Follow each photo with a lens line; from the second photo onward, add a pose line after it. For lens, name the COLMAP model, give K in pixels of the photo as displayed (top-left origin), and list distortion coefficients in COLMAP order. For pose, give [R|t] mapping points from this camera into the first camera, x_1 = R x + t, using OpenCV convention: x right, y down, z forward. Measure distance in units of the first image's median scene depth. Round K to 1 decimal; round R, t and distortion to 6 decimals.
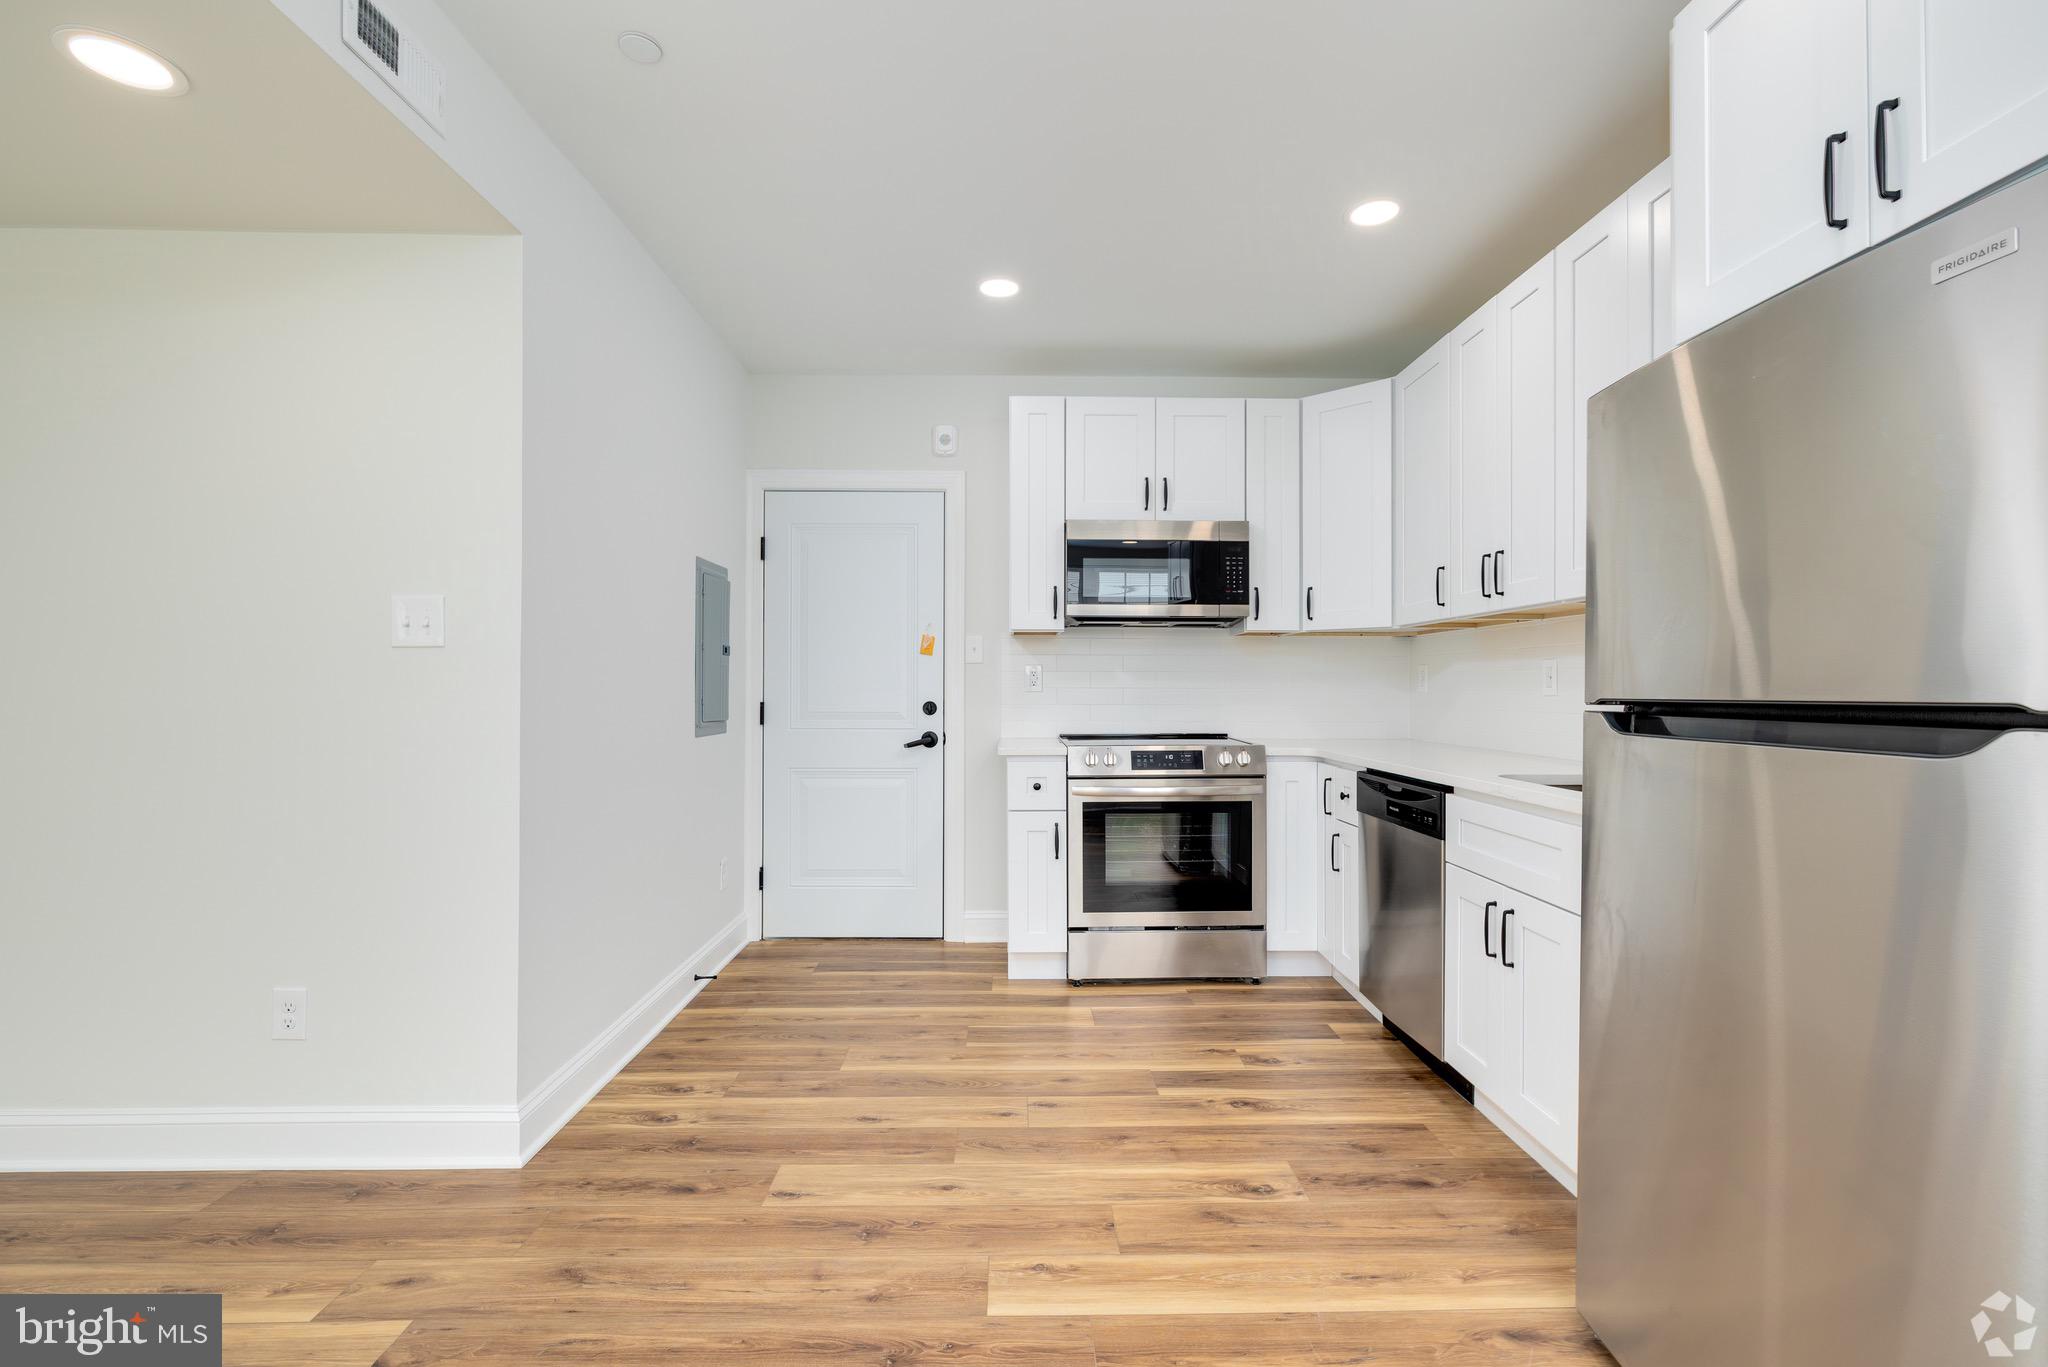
lens RADIAL K [[892.7, 0, 1170.6], [0, 892.7, 680.1], [0, 0, 1]] dist [-0.001692, -0.000243]
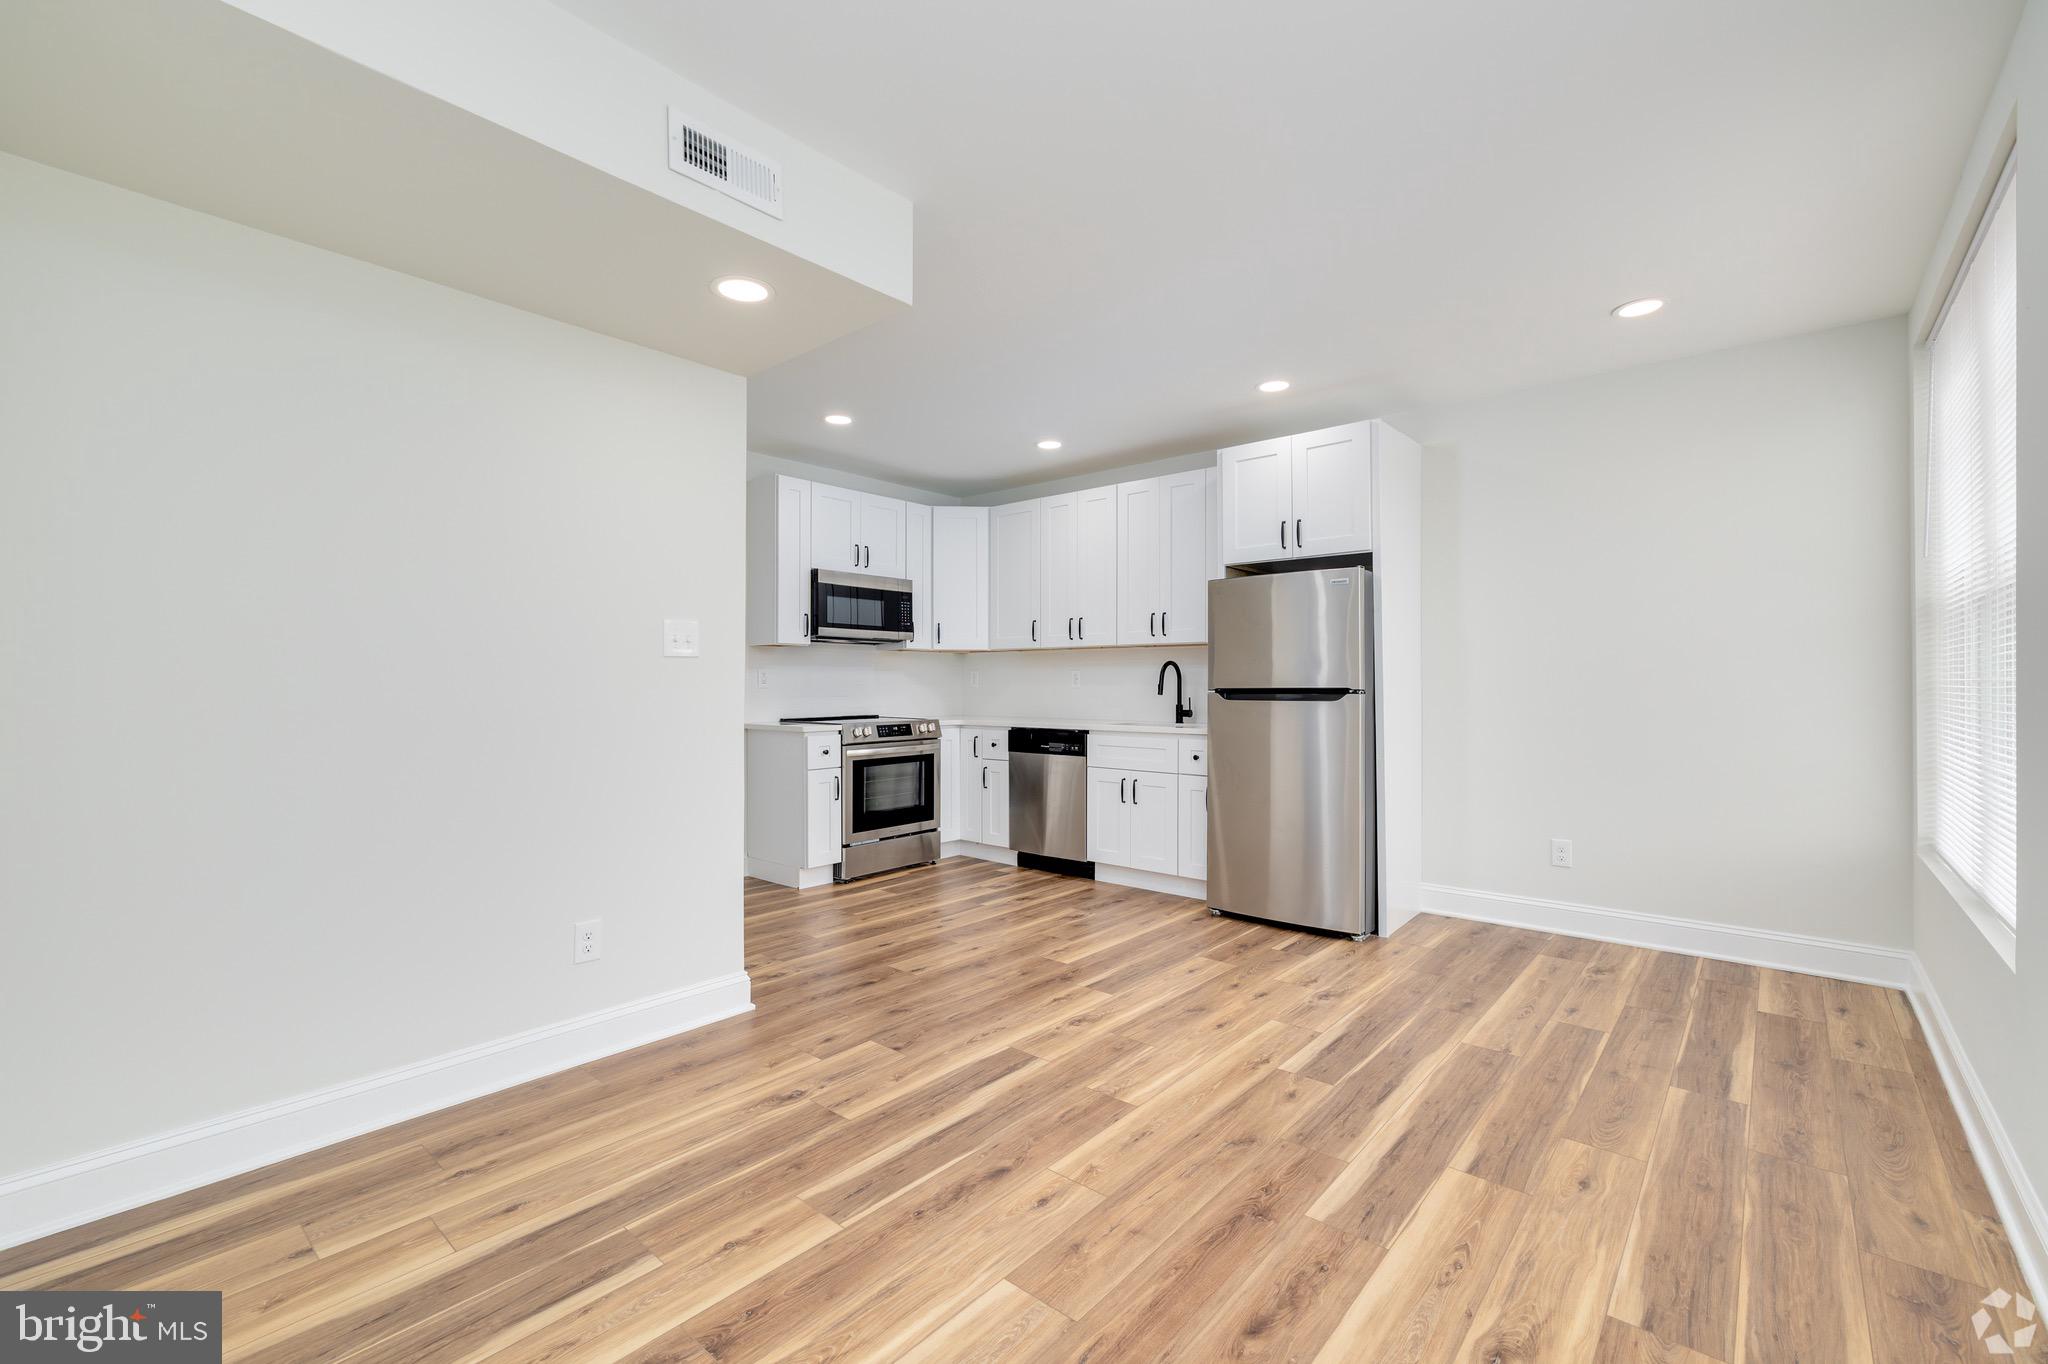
lens RADIAL K [[873.0, 0, 1027.4], [0, 873.0, 677.7], [0, 0, 1]] dist [0.000959, 0.000406]
pose [[0.665792, 0.003402, 0.746130, -1.246667], [-0.005224, 0.999986, 0.000101, -0.006777], [-0.746119, -0.003965, 0.665801, -0.254214]]
